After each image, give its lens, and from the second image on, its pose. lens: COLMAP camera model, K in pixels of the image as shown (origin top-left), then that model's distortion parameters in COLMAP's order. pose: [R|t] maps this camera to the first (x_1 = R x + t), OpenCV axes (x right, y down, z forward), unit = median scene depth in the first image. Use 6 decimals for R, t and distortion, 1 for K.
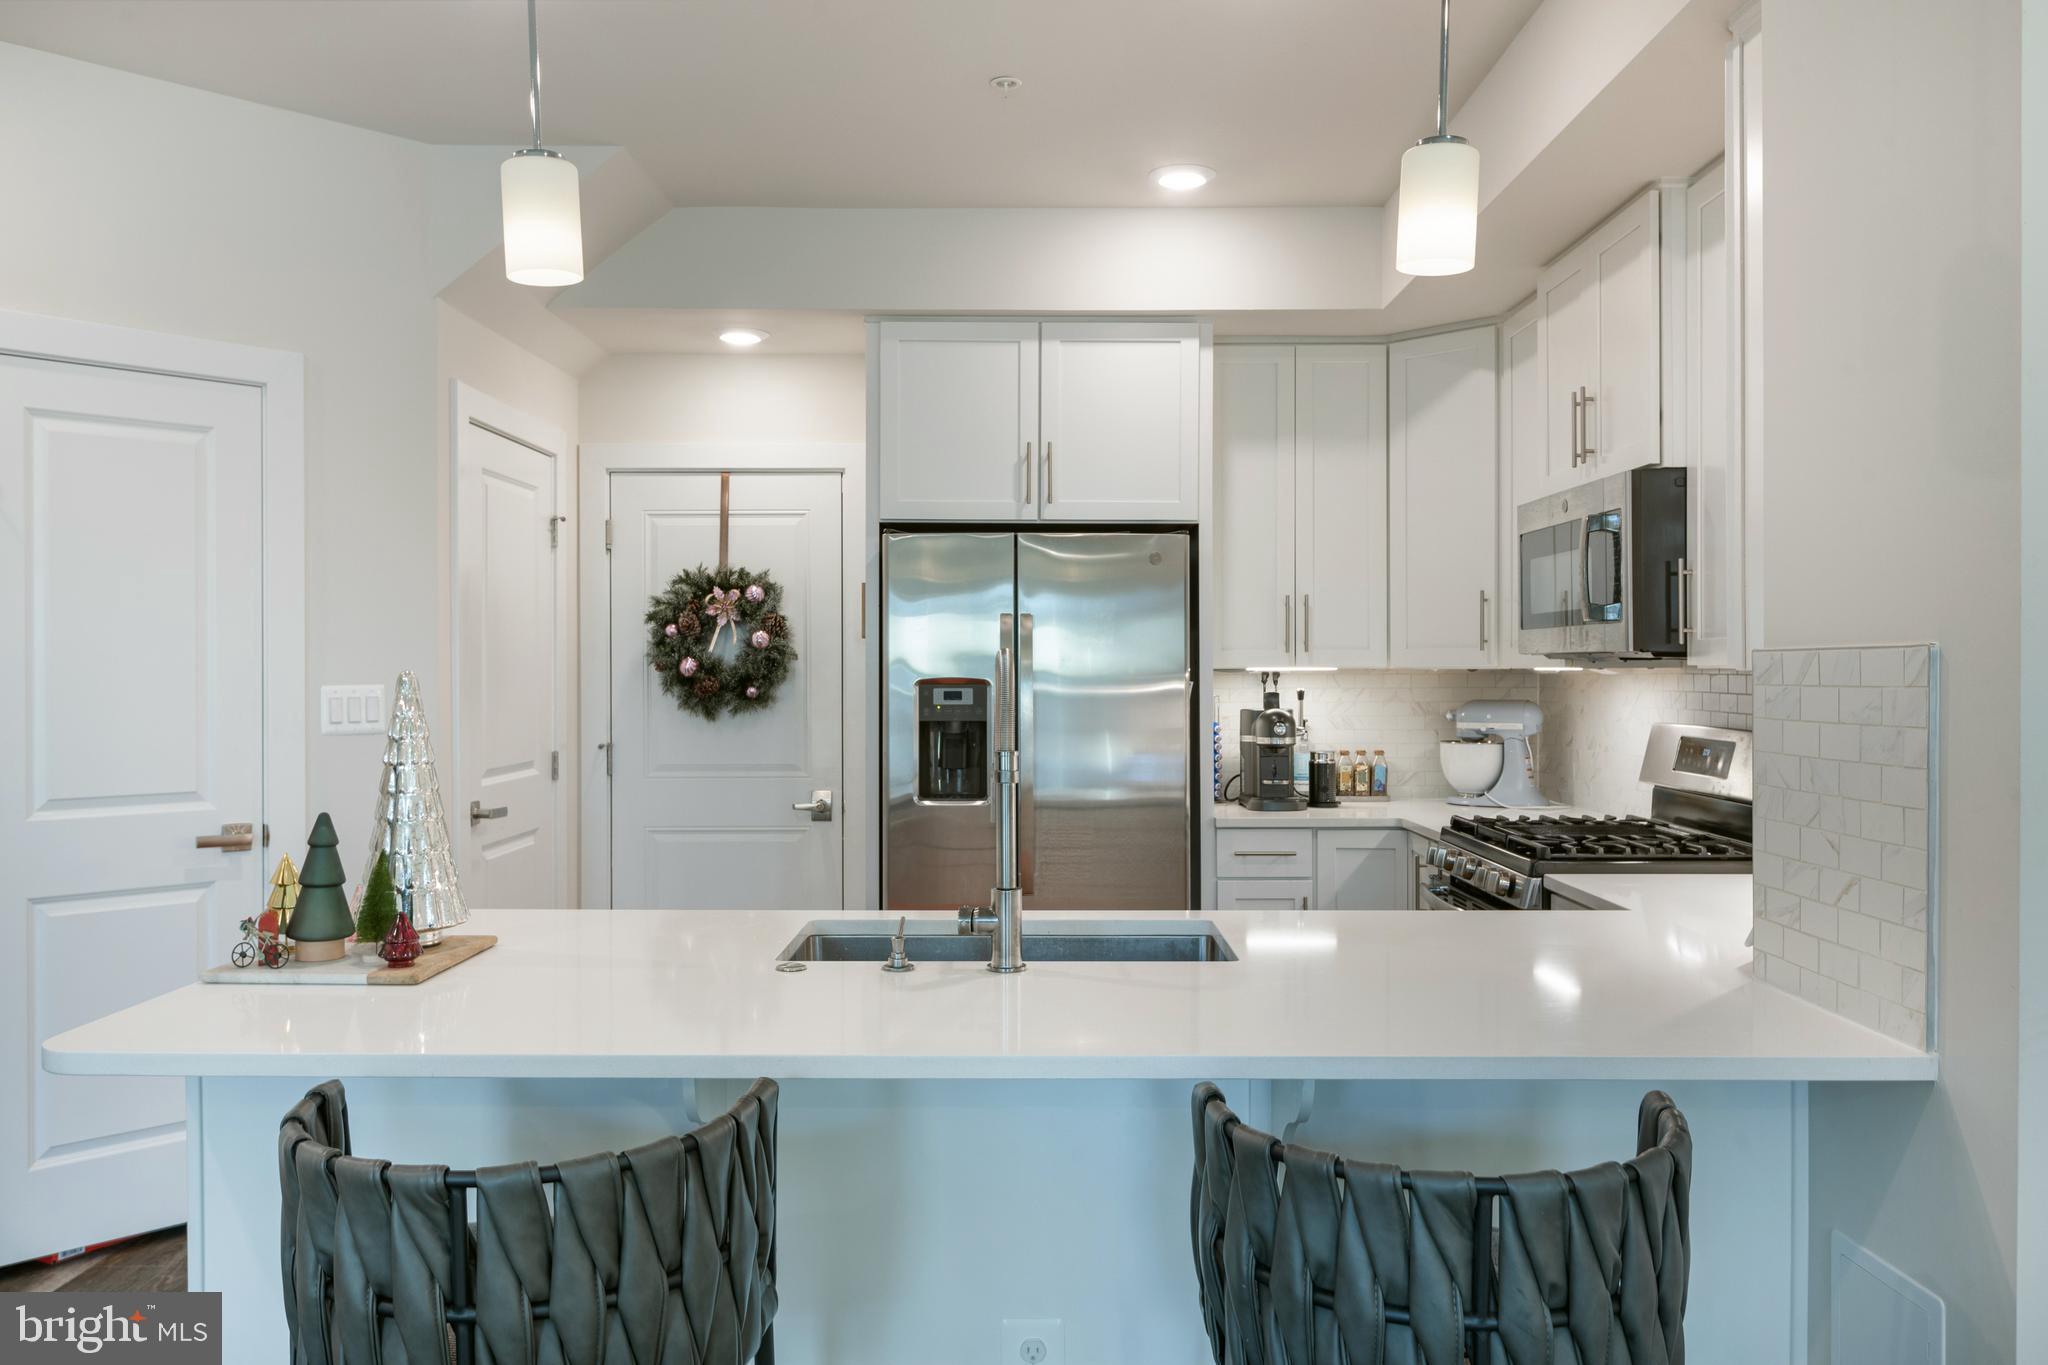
lens RADIAL K [[1515.2, 0, 1021.6], [0, 1515.2, 678.9], [0, 0, 1]] dist [0.008066, -0.002936]
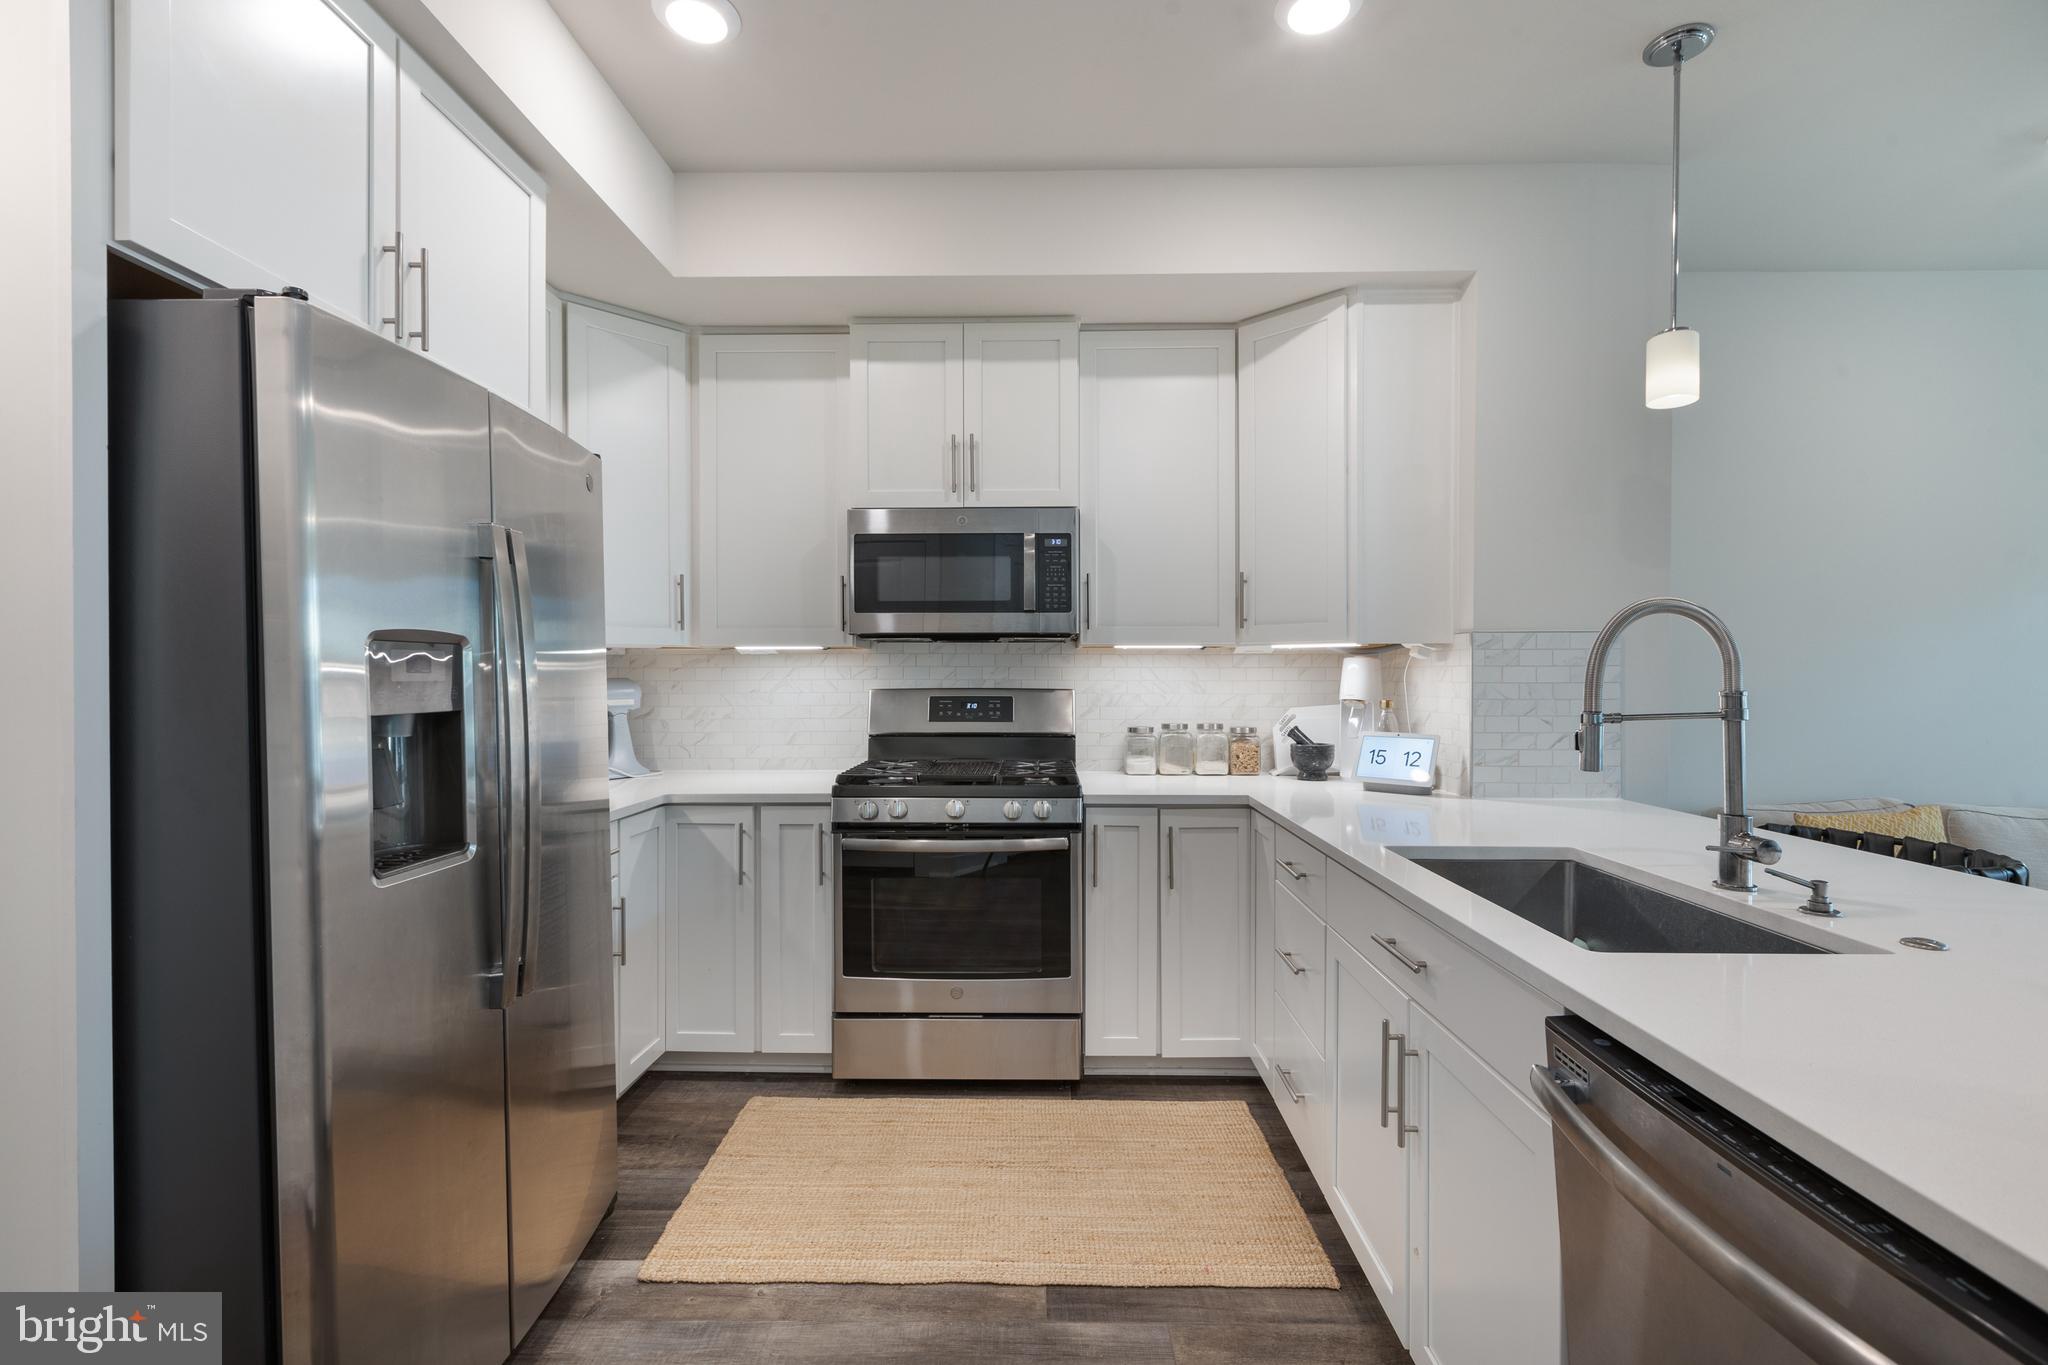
lens RADIAL K [[901.9, 0, 1024.9], [0, 901.9, 678.8], [0, 0, 1]] dist [-0.000878, 0.000277]
pose [[0.015170, -0.003195, 0.999880, -0.335042], [0.008281, 0.999961, 0.003069, 0.016190], [-0.999851, 0.008234, 0.015196, 0.749639]]
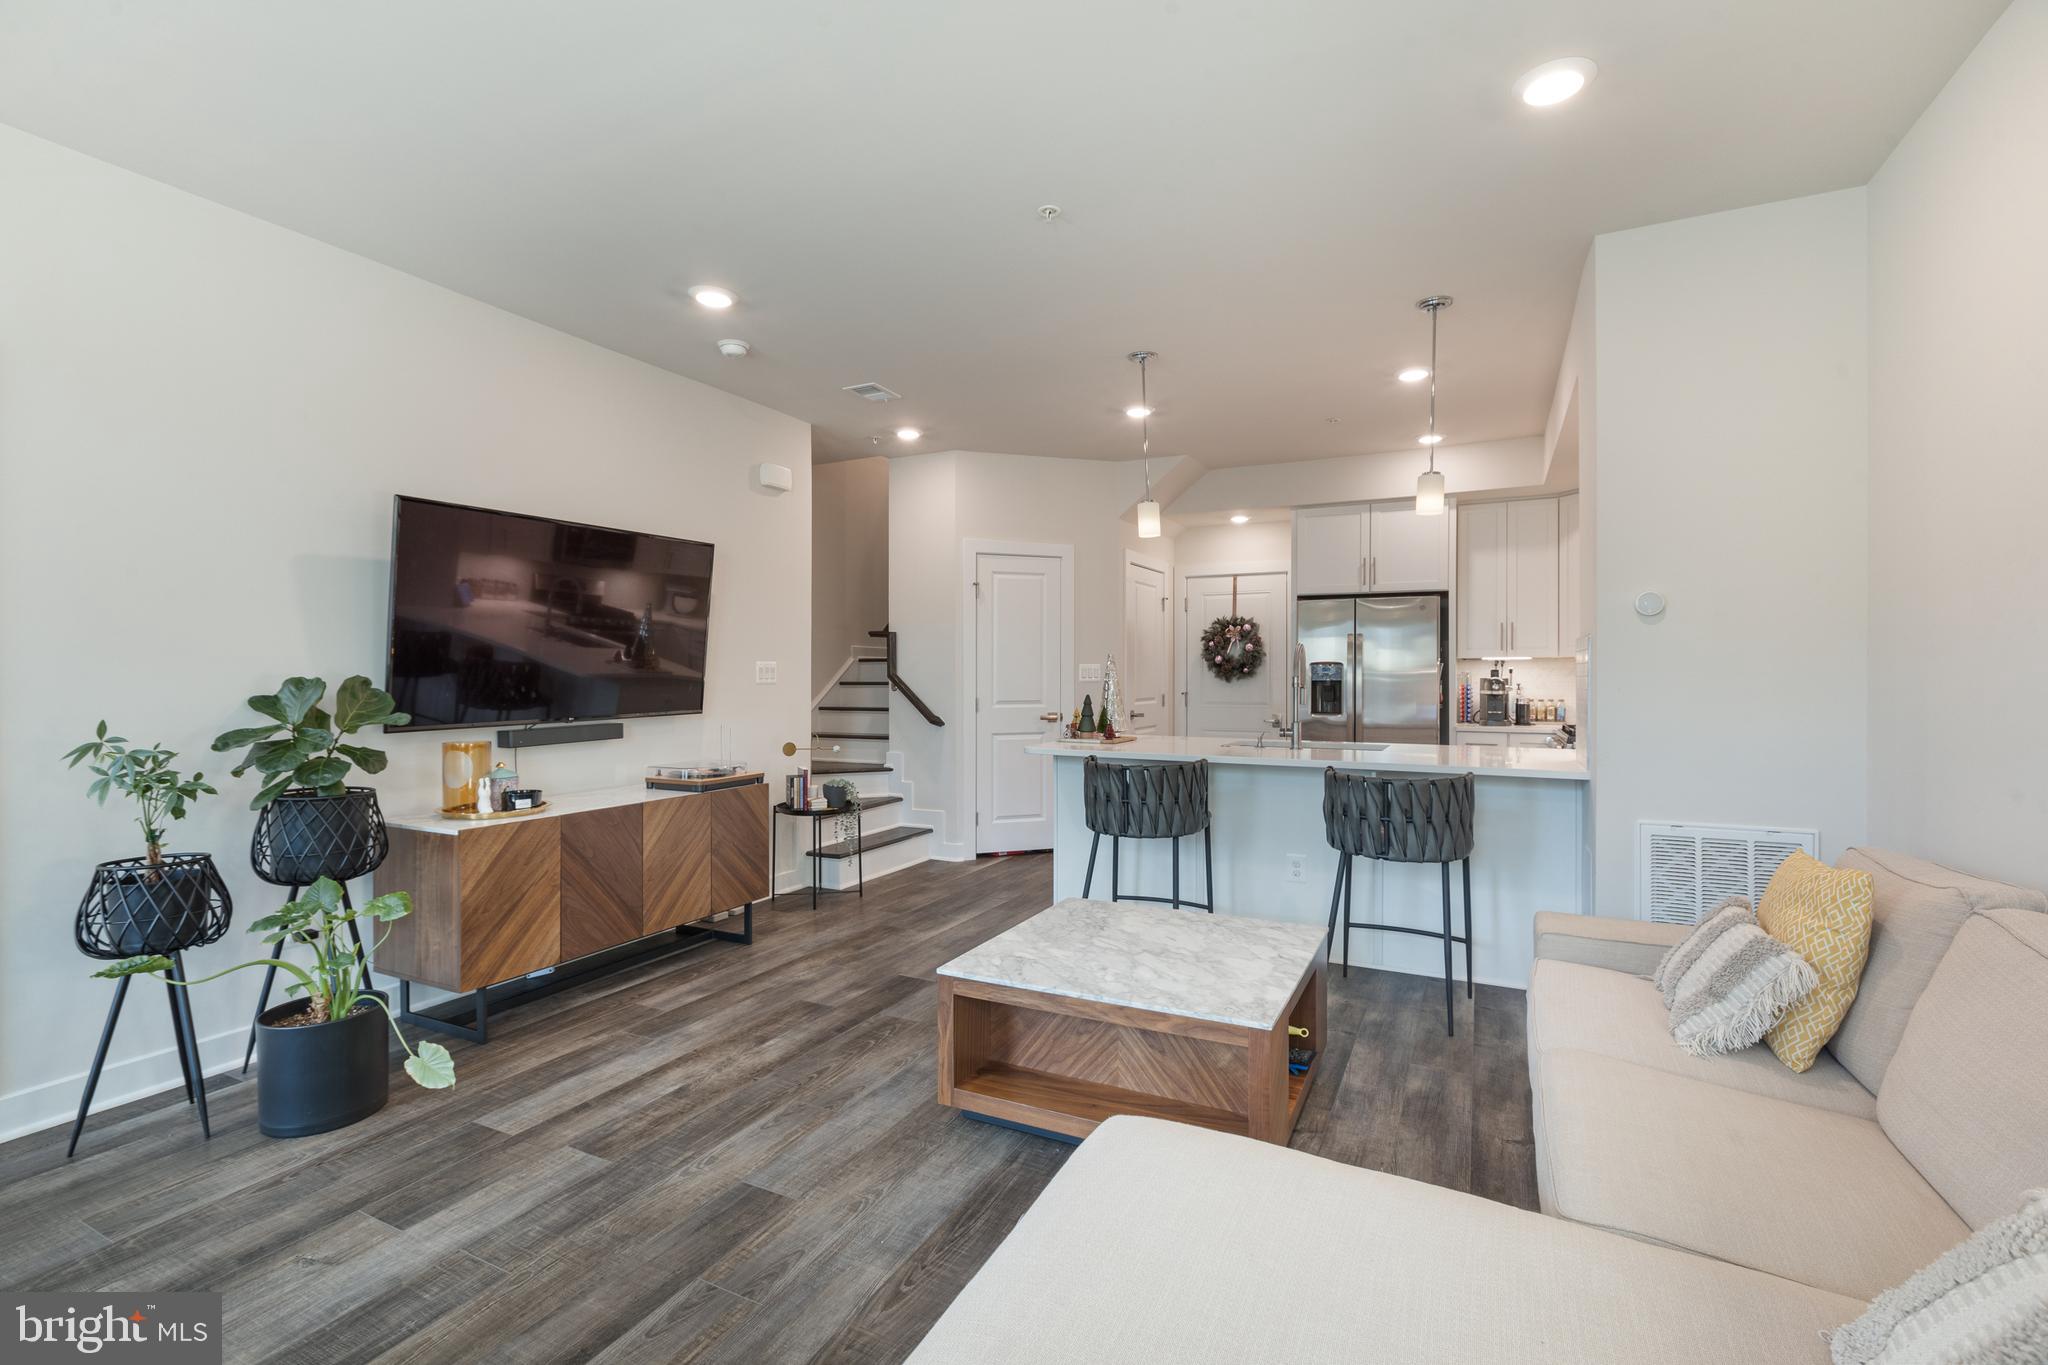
lens RADIAL K [[901.9, 0, 1028.0], [0, 901.9, 682.3], [0, 0, 1]] dist [-0.000878, 0.000277]
pose [[0.893779, 0.004832, -0.448482, 0.158079], [-0.004038, 0.999988, 0.002725, 0.027507], [0.448490, -0.000625, 0.893788, -0.420495]]
